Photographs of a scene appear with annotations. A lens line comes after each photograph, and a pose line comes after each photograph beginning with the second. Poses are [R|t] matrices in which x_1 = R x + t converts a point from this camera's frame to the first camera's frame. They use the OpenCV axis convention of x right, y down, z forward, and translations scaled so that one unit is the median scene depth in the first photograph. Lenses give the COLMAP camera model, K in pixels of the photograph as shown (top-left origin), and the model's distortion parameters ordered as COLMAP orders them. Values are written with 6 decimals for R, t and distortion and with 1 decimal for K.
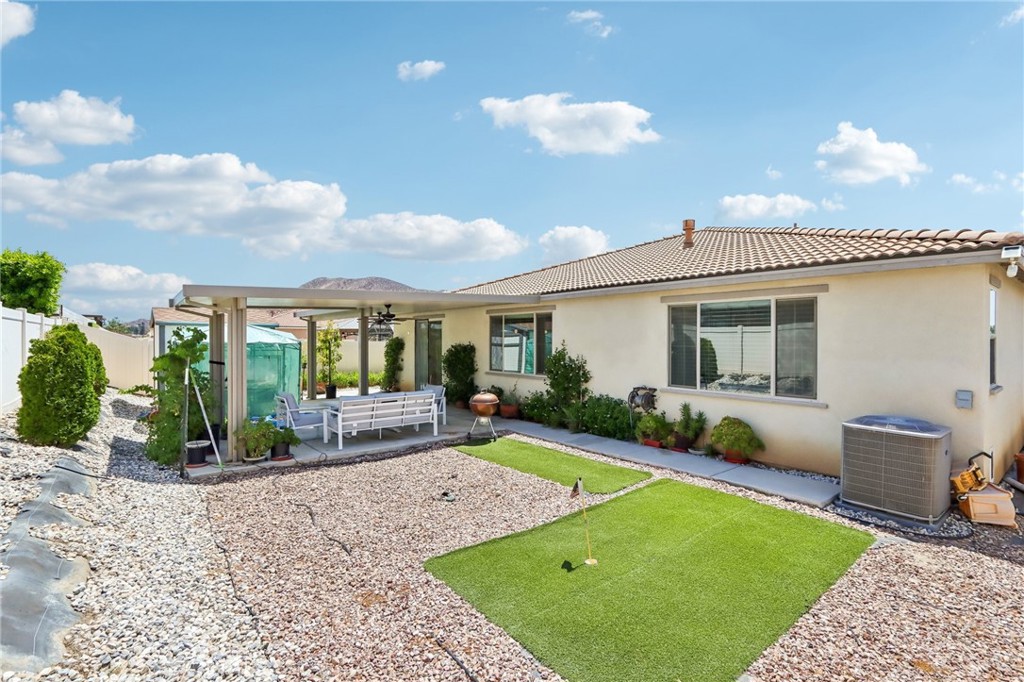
lens RADIAL K [[465.8, 0, 512.0], [0, 465.8, 341.0], [0, 0, 1]] dist [-0.002519, -0.000276]
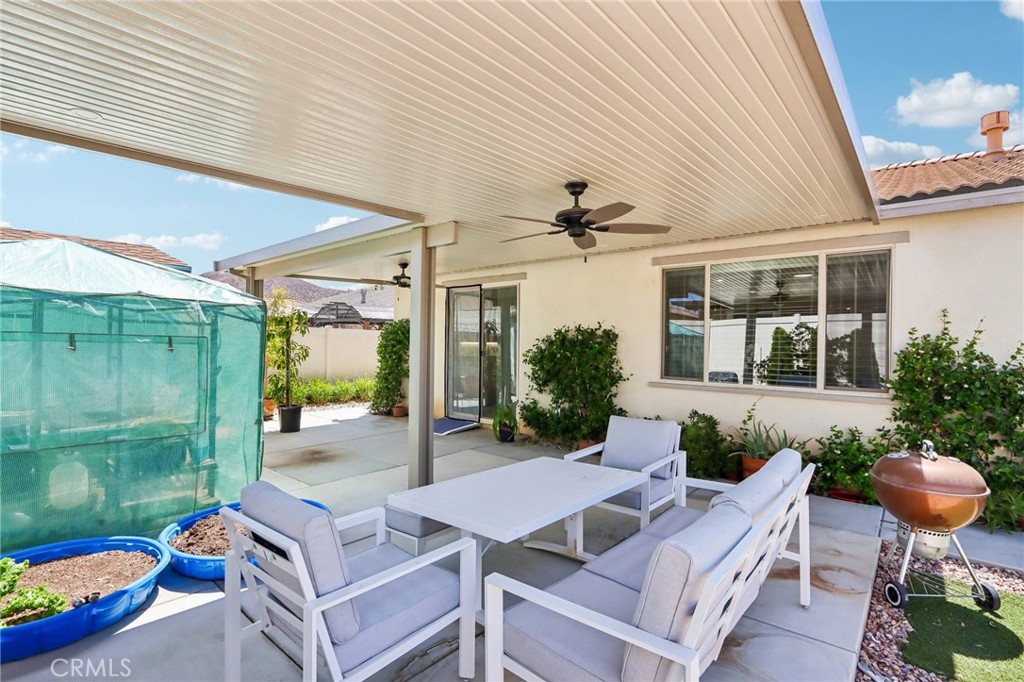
lens RADIAL K [[465.8, 0, 512.0], [0, 465.8, 341.0], [0, 0, 1]] dist [-0.002519, -0.000276]
pose [[0.984410, 0.013758, 0.175351, -0.289375], [-0.012495, 0.999887, -0.008307, 0.028768], [-0.175445, 0.005986, 0.984471, 0.537975]]
